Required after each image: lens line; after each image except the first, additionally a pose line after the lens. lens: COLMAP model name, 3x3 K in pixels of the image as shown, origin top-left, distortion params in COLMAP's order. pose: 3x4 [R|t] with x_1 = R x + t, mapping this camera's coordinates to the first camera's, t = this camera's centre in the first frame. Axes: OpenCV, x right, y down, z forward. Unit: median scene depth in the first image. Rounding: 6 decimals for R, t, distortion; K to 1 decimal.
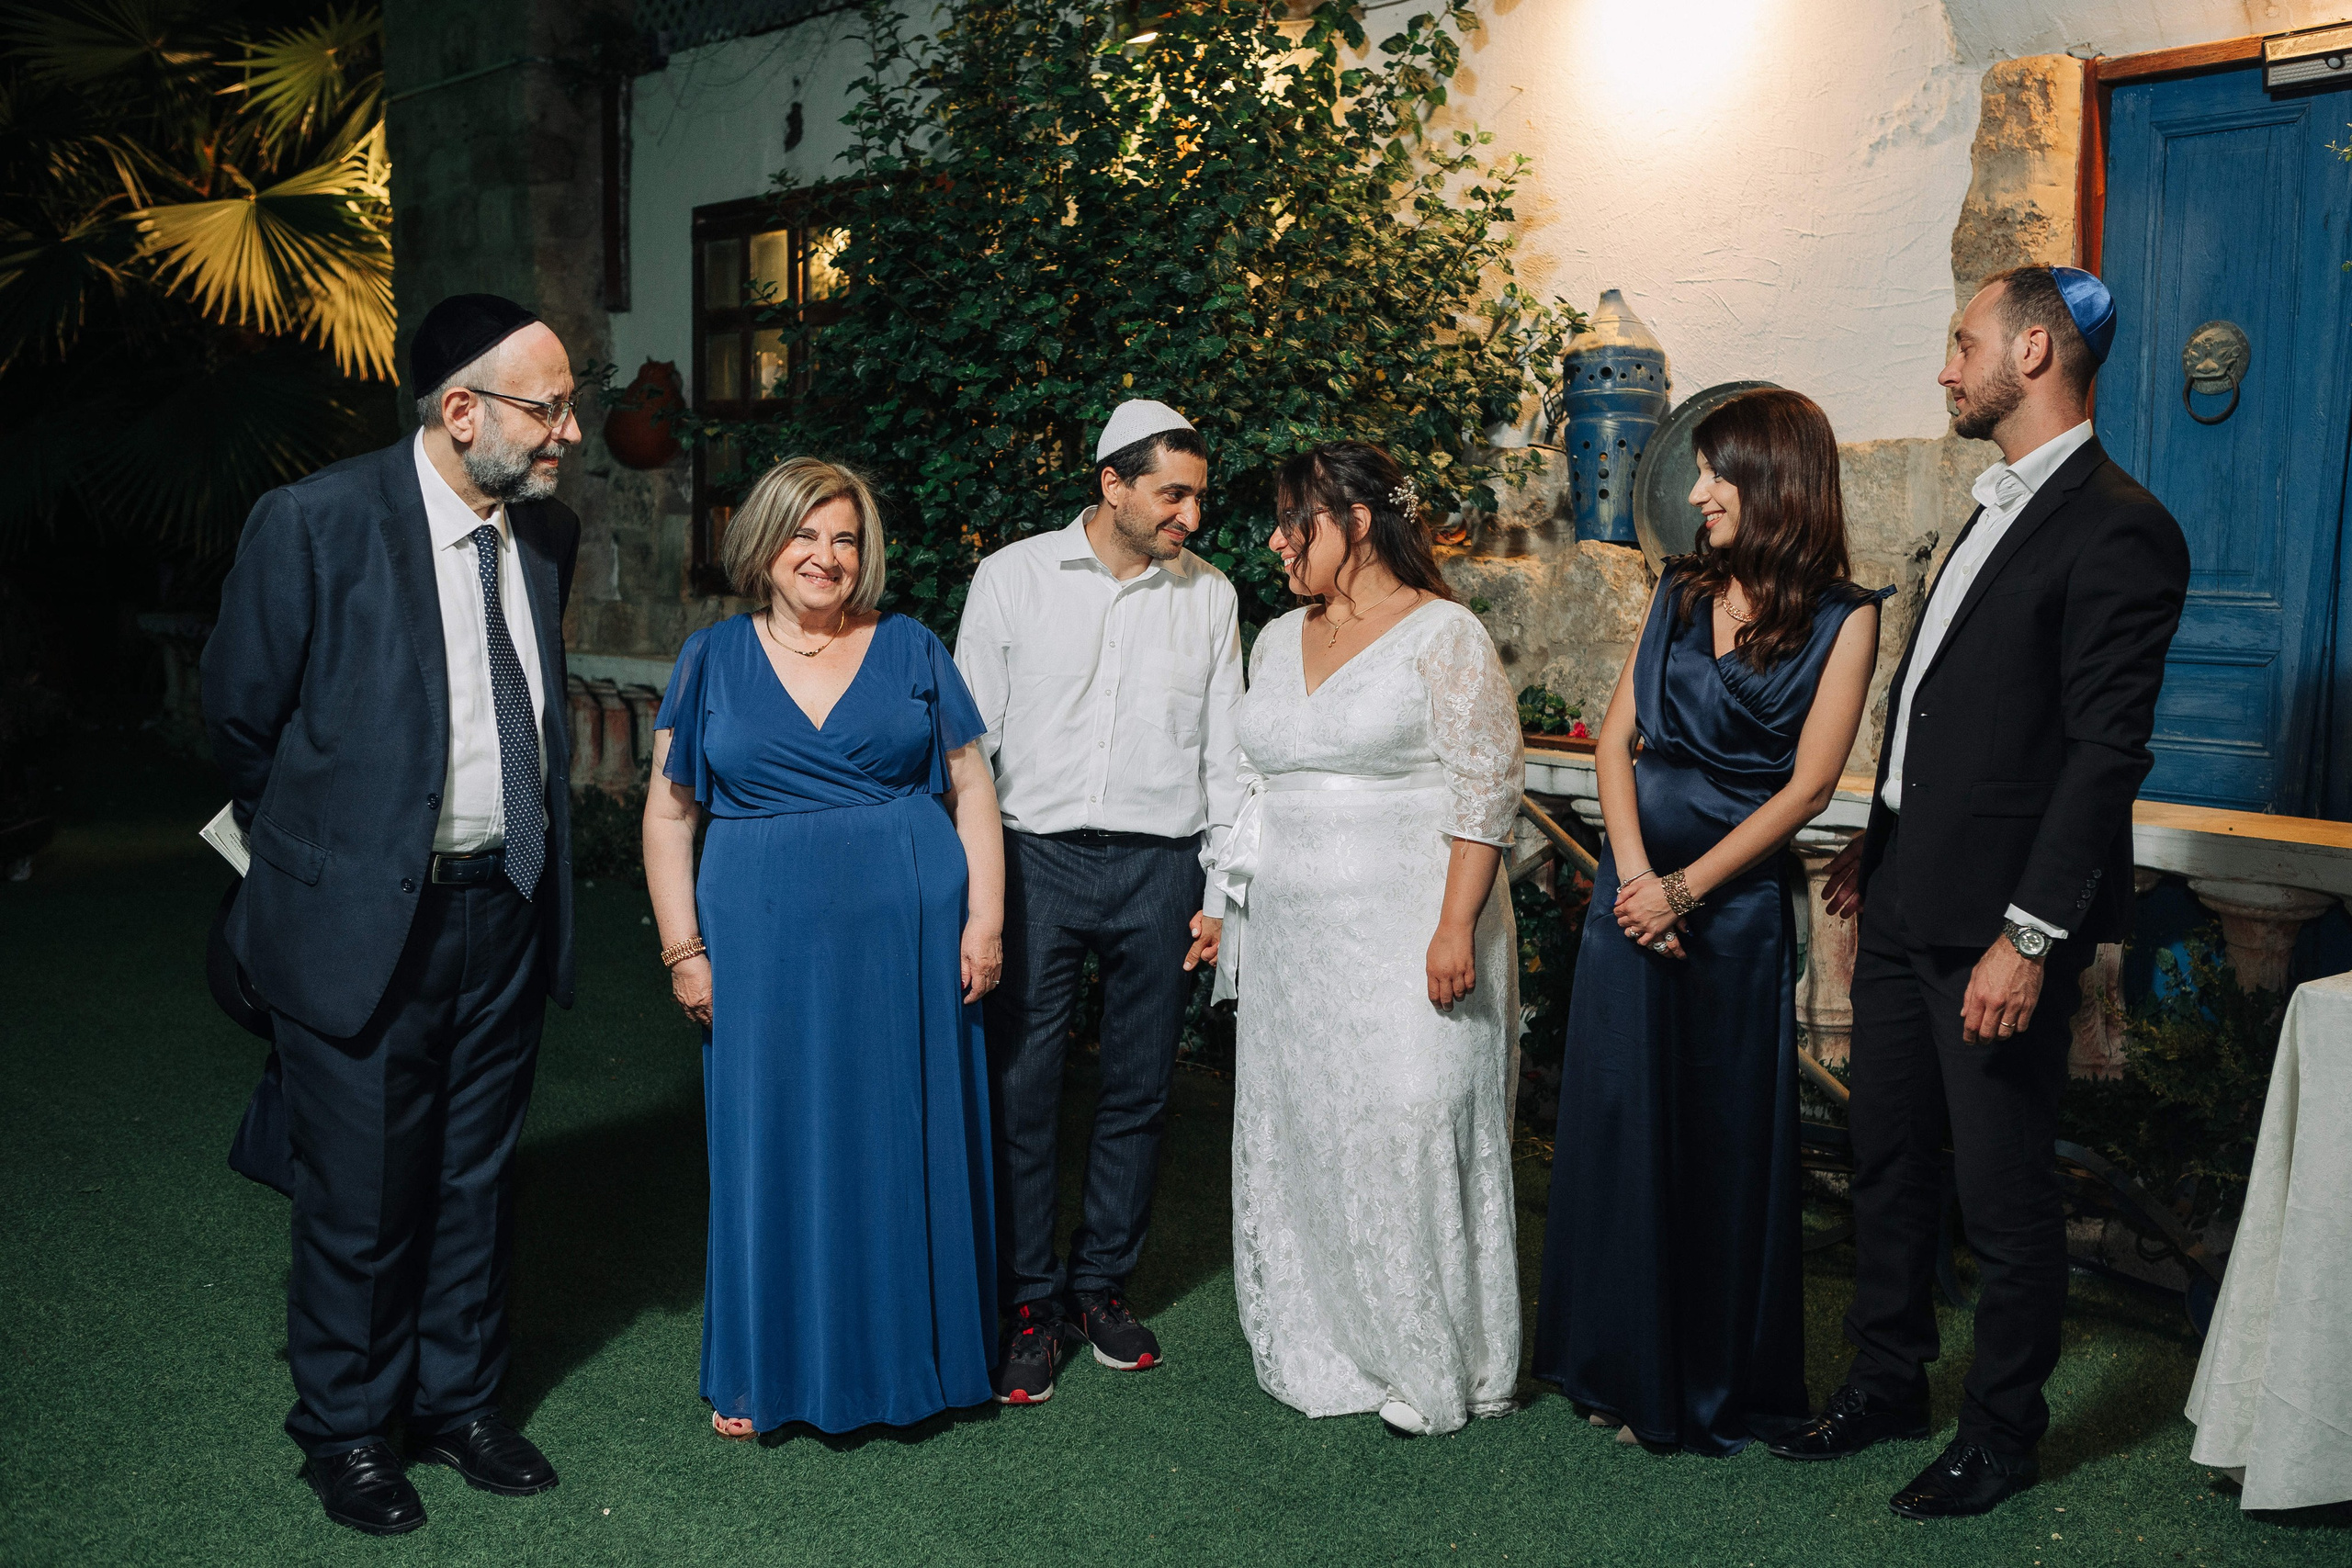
lens RADIAL K [[2457.8, 0, 1247.0], [0, 2457.8, 793.3], [0, 0, 1]] dist [0.039190, 0.000000]
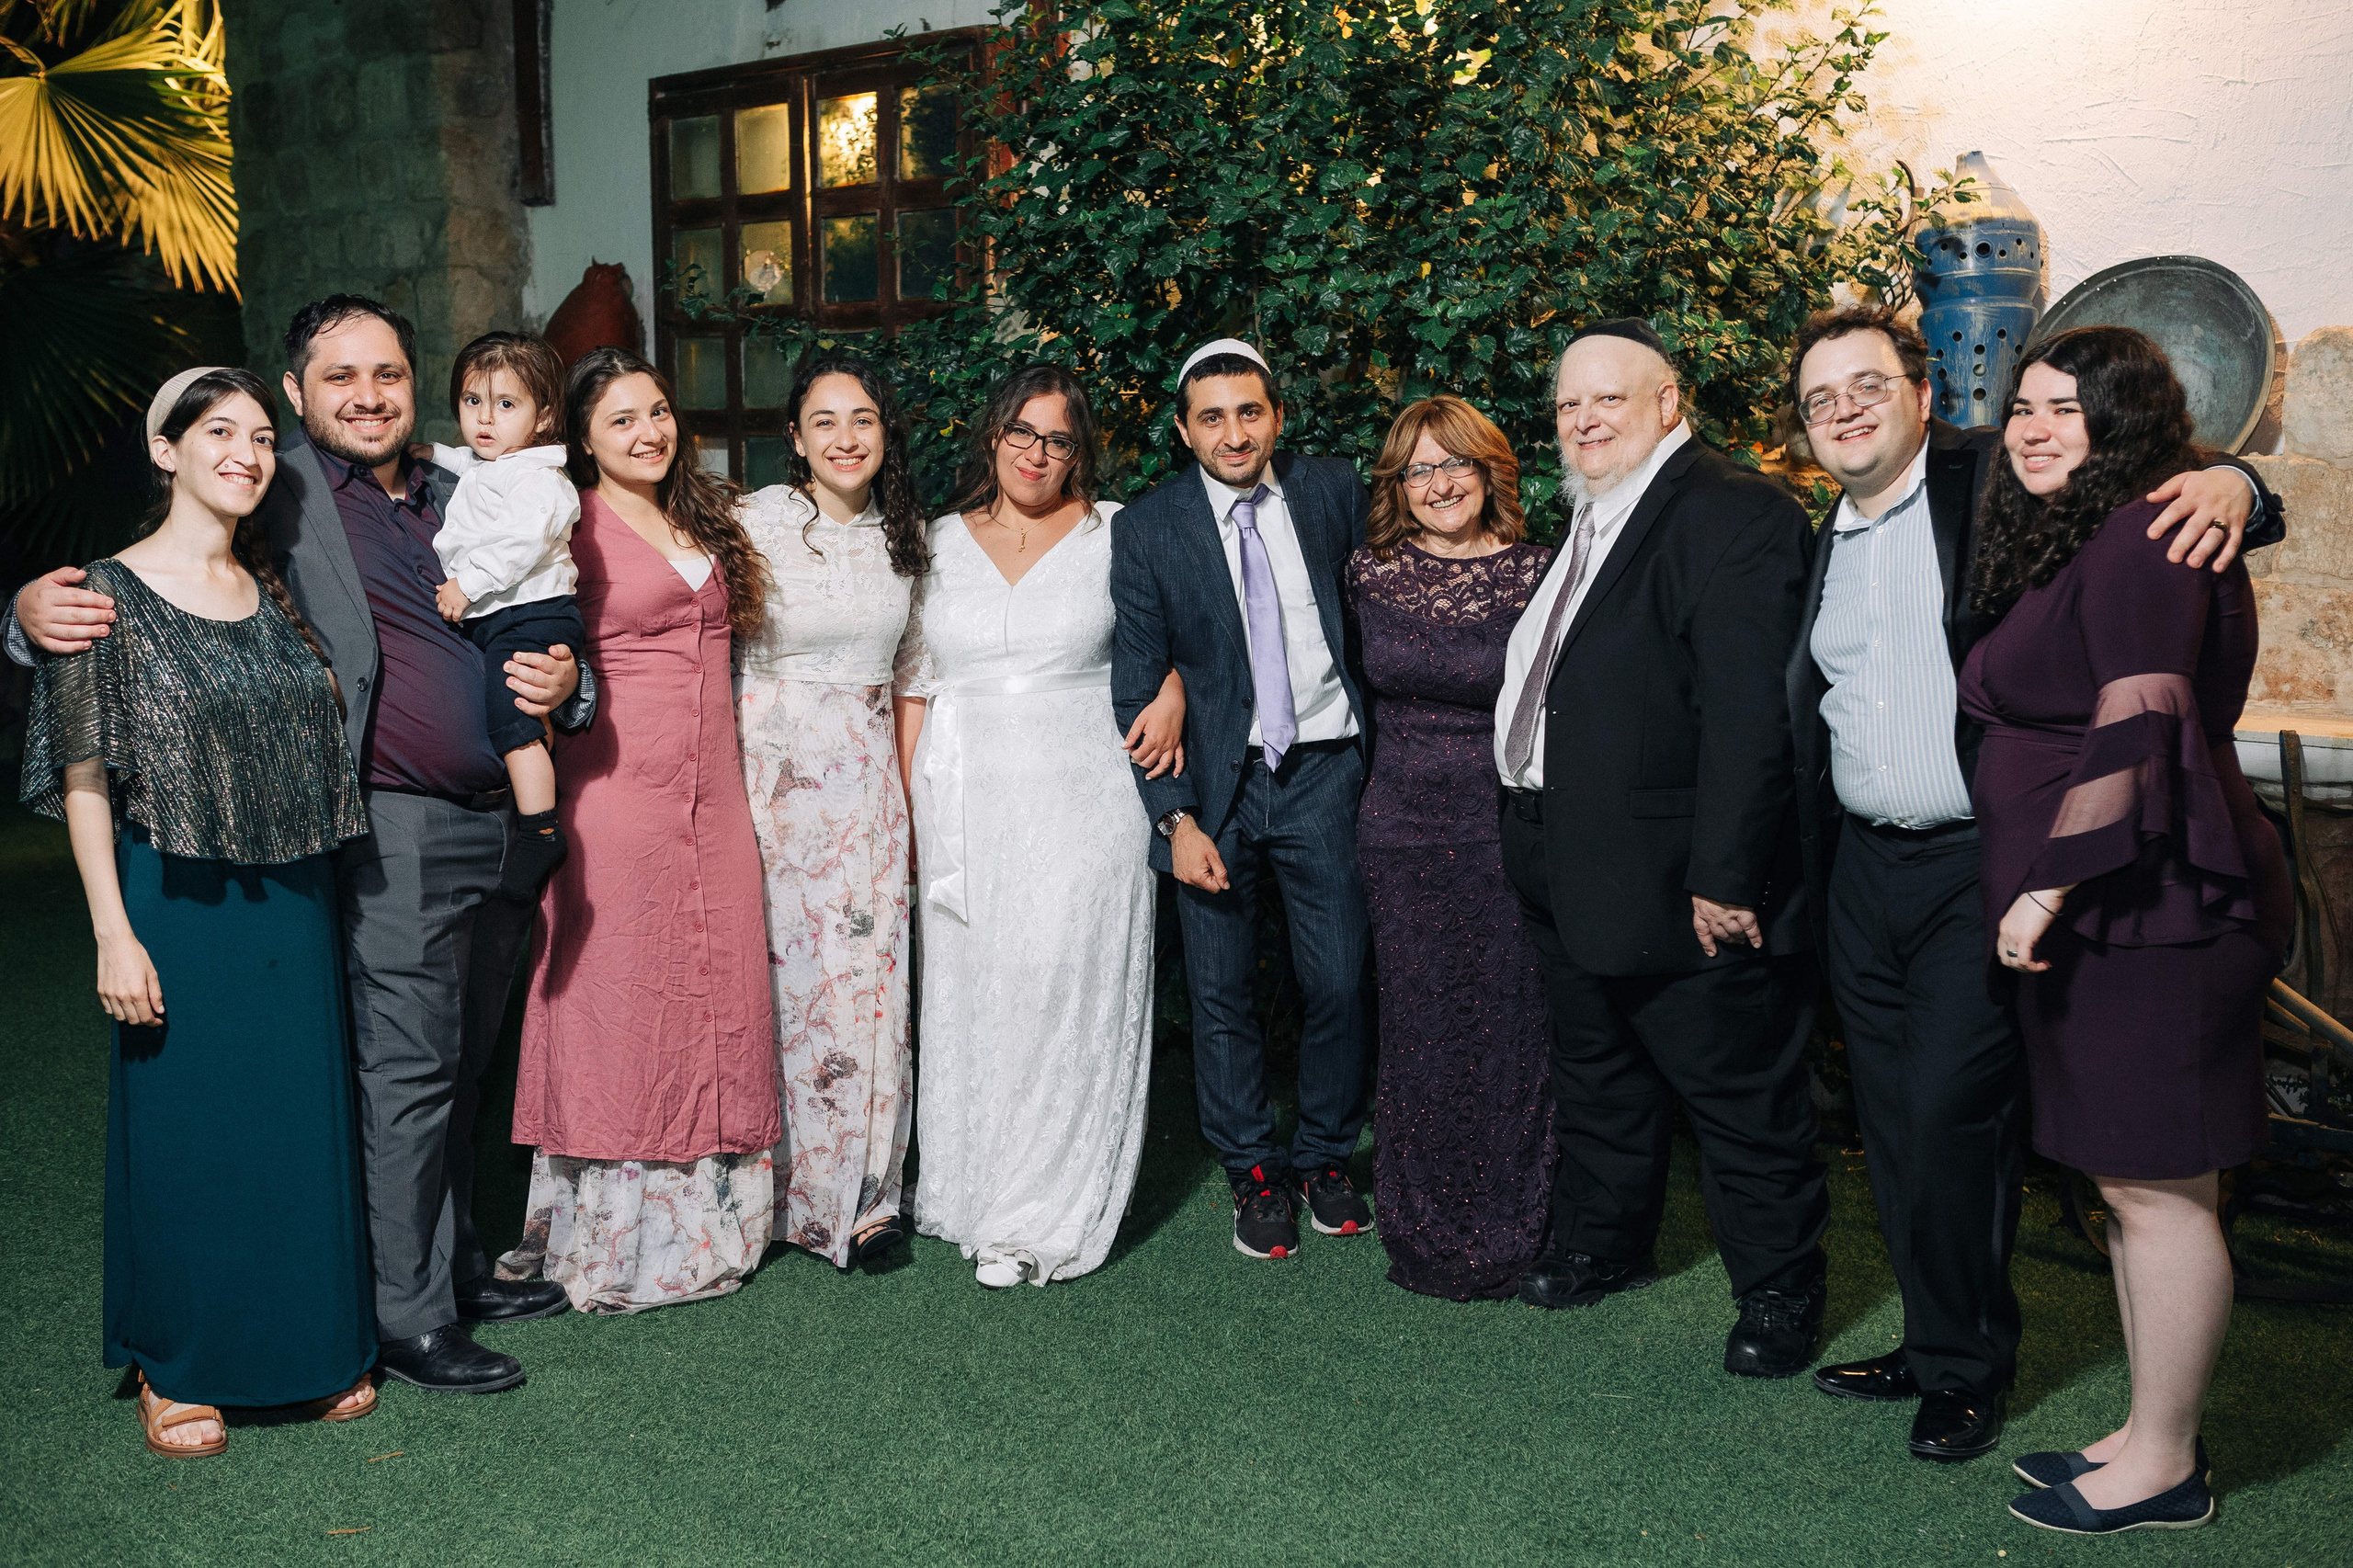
lens RADIAL K [[2741.8, 0, 1129.6], [0, 2741.8, 770.6], [0, 0, 1]] dist [0.066064, 0.000000]
pose [[0.996720, -0.028869, 0.075609, -0.216444], [0.028228, 0.999556, 0.009533, -0.009948], [-0.075851, -0.007368, 0.997092, 0.076710]]
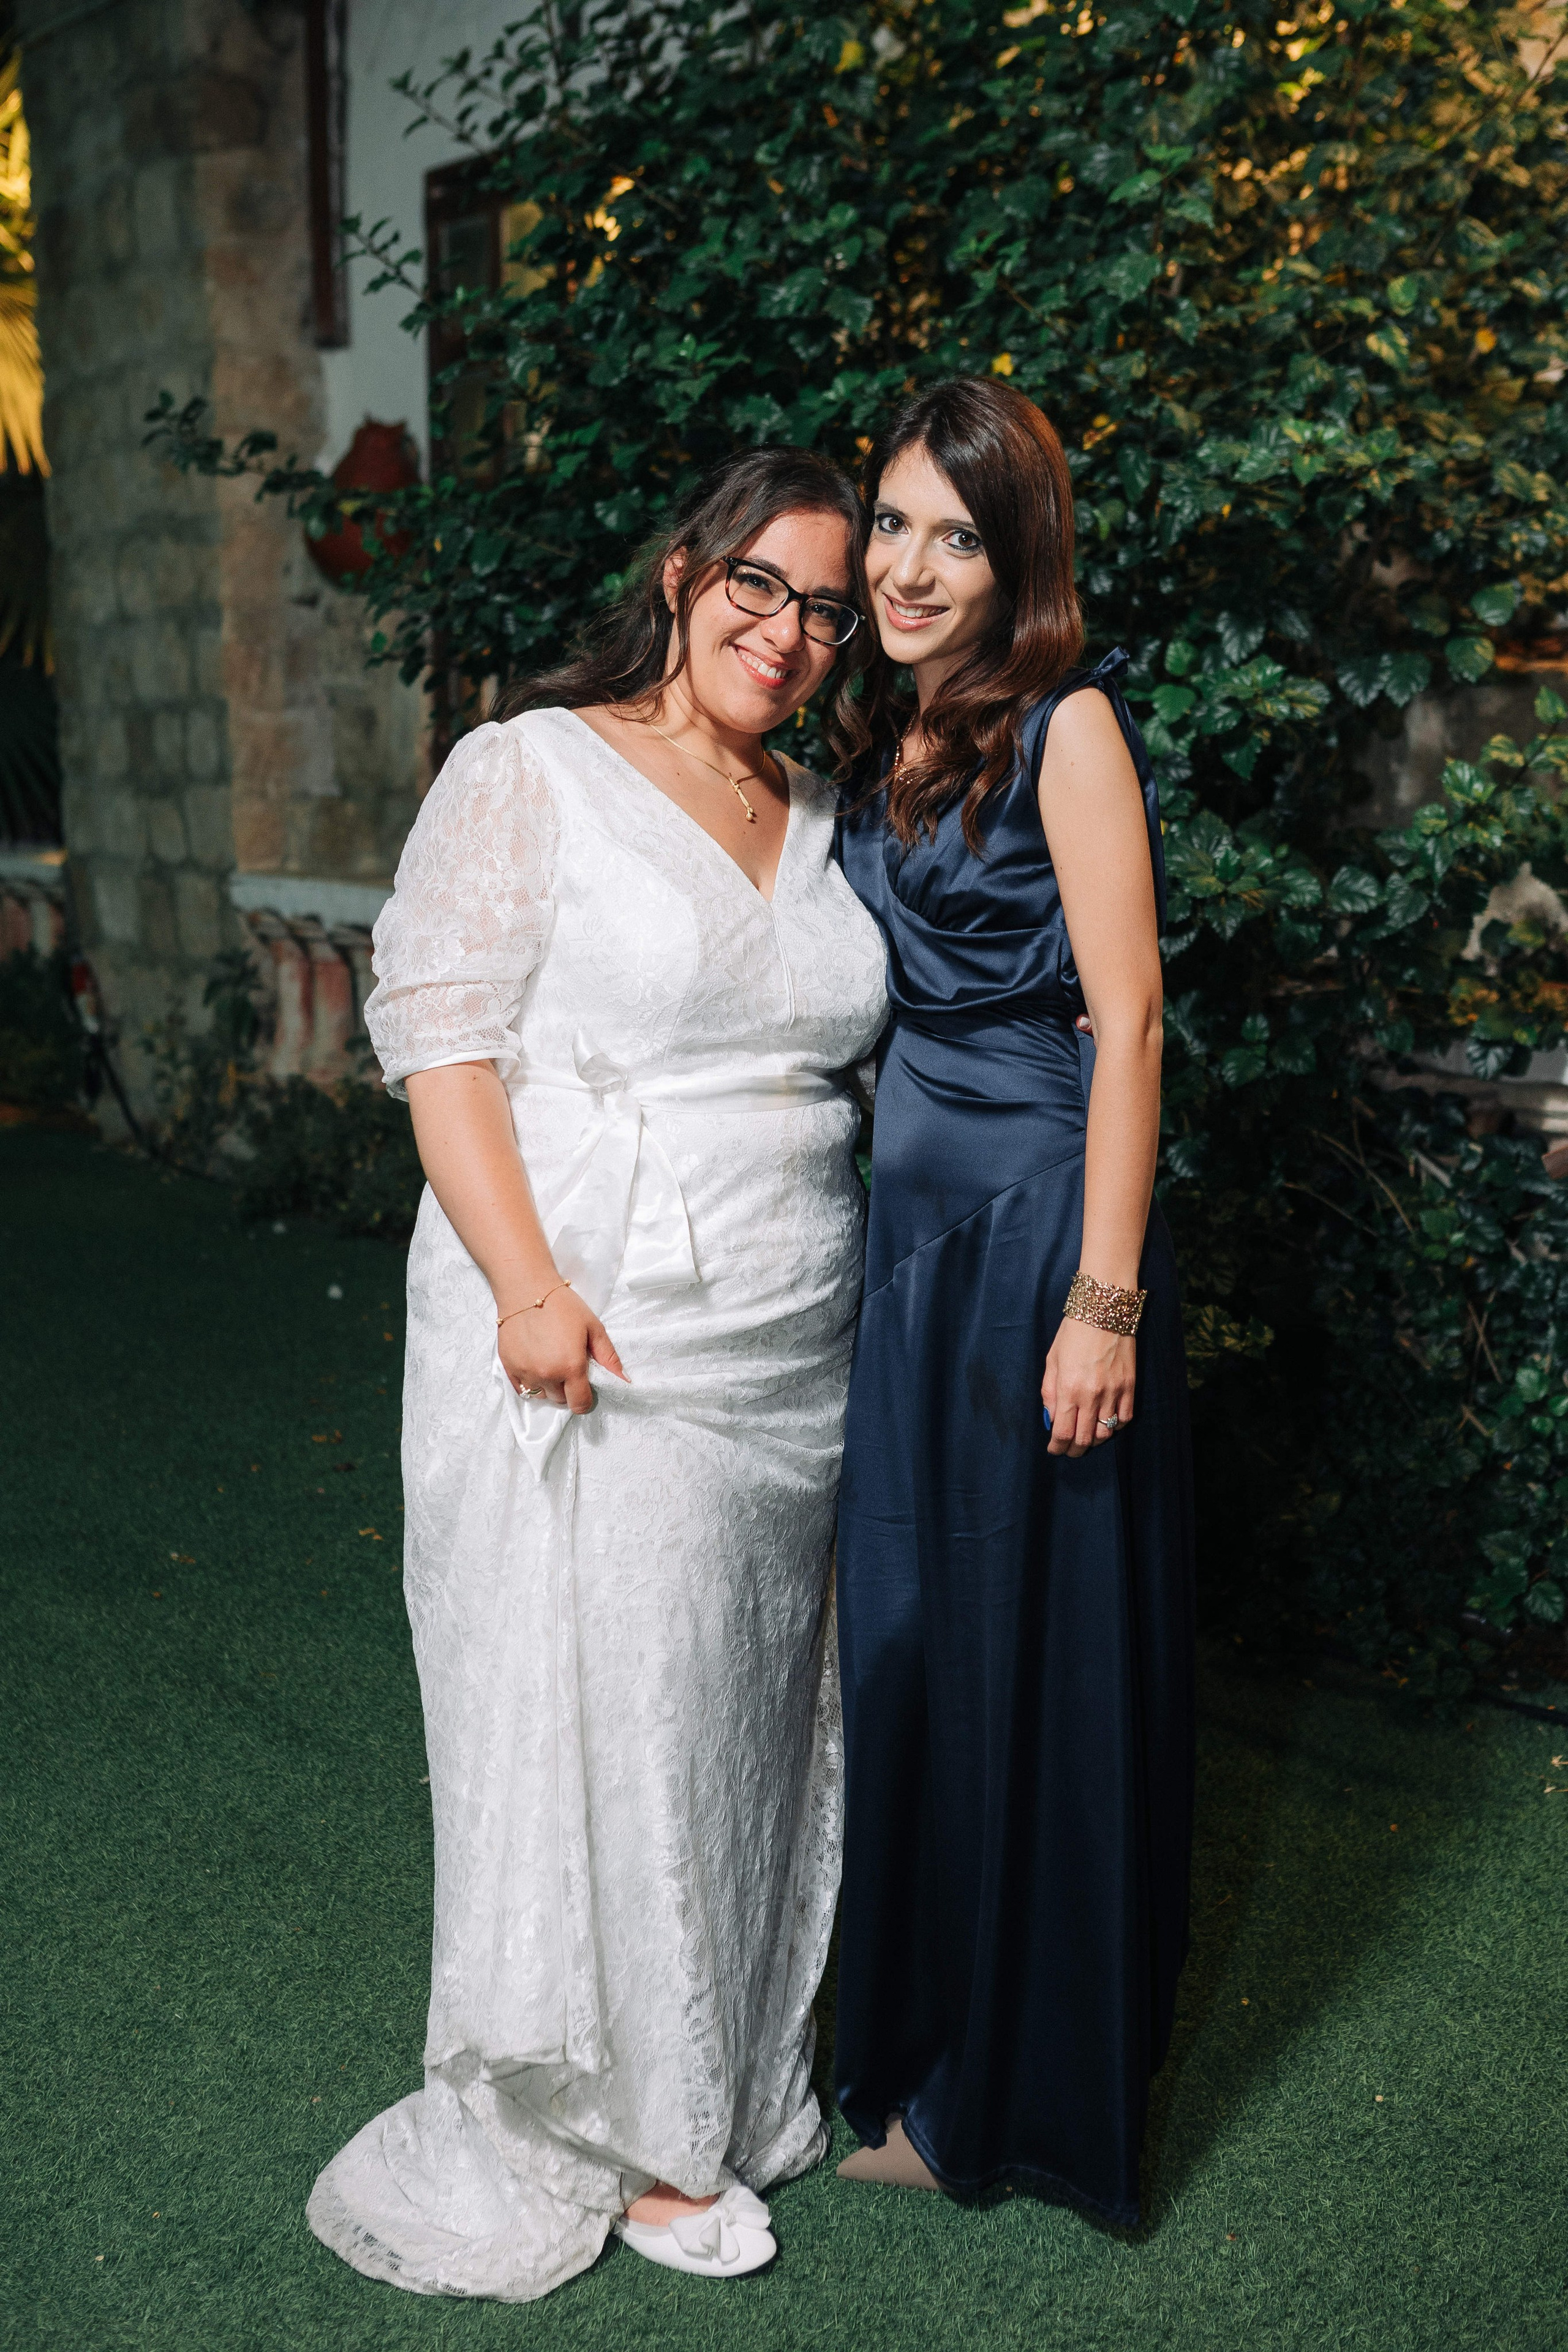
lens RADIAL K [[3212.0, 0, 803.3], [0, 3212.0, 1178.5], [0, 0, 1]] dist [0.133272, 0.000000]
pose [[0.984540, 0.003634, -0.175120, 0.033269], [0.003900, 0.999082, 0.042660, -0.018987], [0.175115, -0.042683, 0.983622, 0.271012]]
